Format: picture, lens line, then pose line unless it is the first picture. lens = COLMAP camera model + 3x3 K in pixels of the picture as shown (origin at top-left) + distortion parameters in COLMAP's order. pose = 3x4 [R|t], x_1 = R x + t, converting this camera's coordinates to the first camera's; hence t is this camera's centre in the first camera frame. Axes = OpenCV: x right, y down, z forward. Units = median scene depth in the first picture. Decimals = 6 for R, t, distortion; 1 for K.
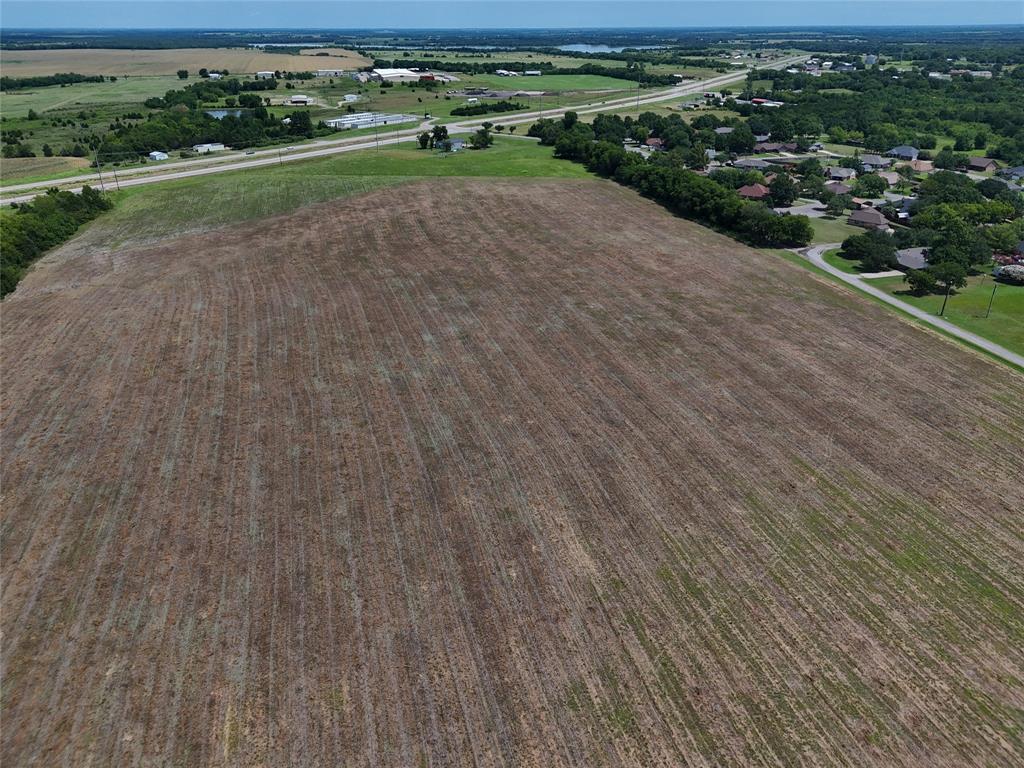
lens RADIAL K [[753.5, 0, 513.2], [0, 753.5, 393.8], [0, 0, 1]] dist [0.067821, -0.070939]
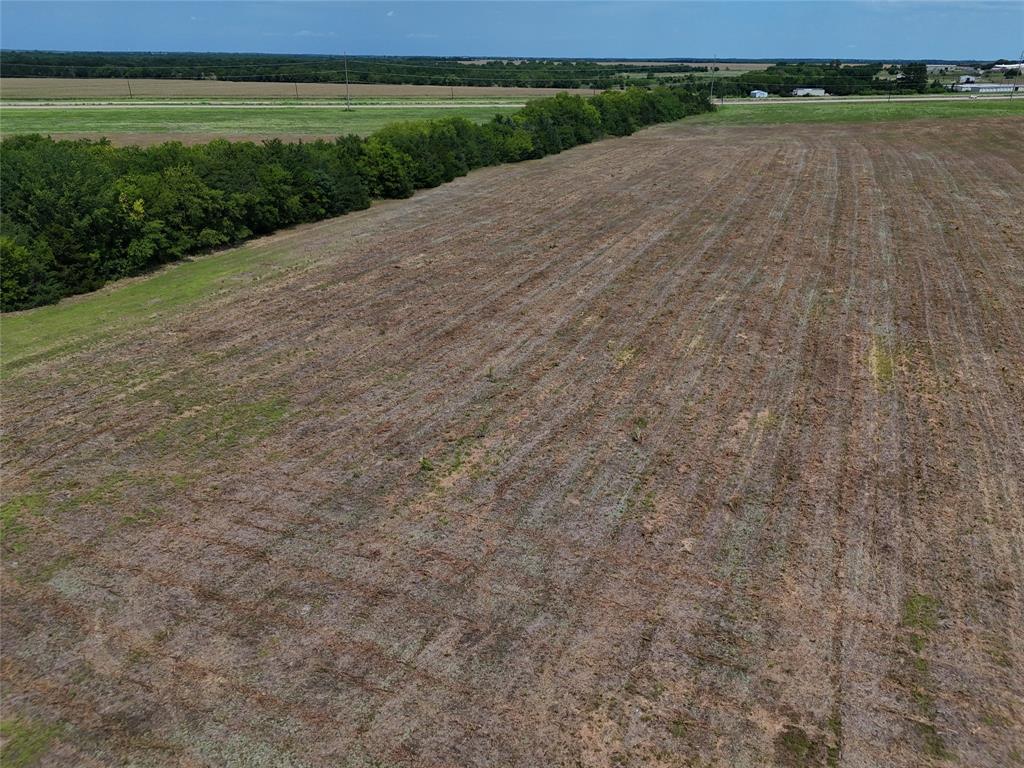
lens RADIAL K [[753.5, 0, 512.4], [0, 753.5, 380.3], [0, 0, 1]] dist [0.067821, -0.070939]
pose [[0.779186, 0.256570, -0.571876, -0.109202], [-0.286706, 0.957232, 0.038820, 0.257658], [0.557378, 0.133712, 0.819421, 0.107649]]
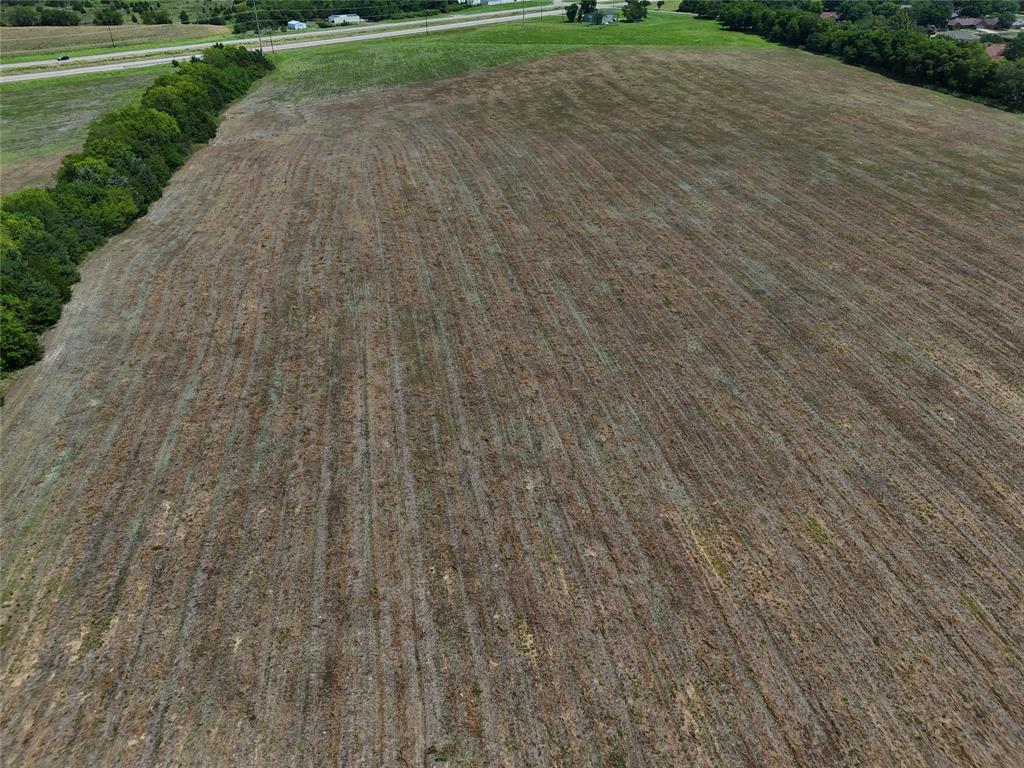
lens RADIAL K [[753.5, 0, 509.6], [0, 753.5, 387.6], [0, 0, 1]] dist [0.067821, -0.070939]
pose [[0.996081, 0.048478, -0.073977, -0.262425], [-0.041285, 0.994540, 0.095844, 0.089266], [0.078219, -0.092414, 0.992644, 0.078363]]
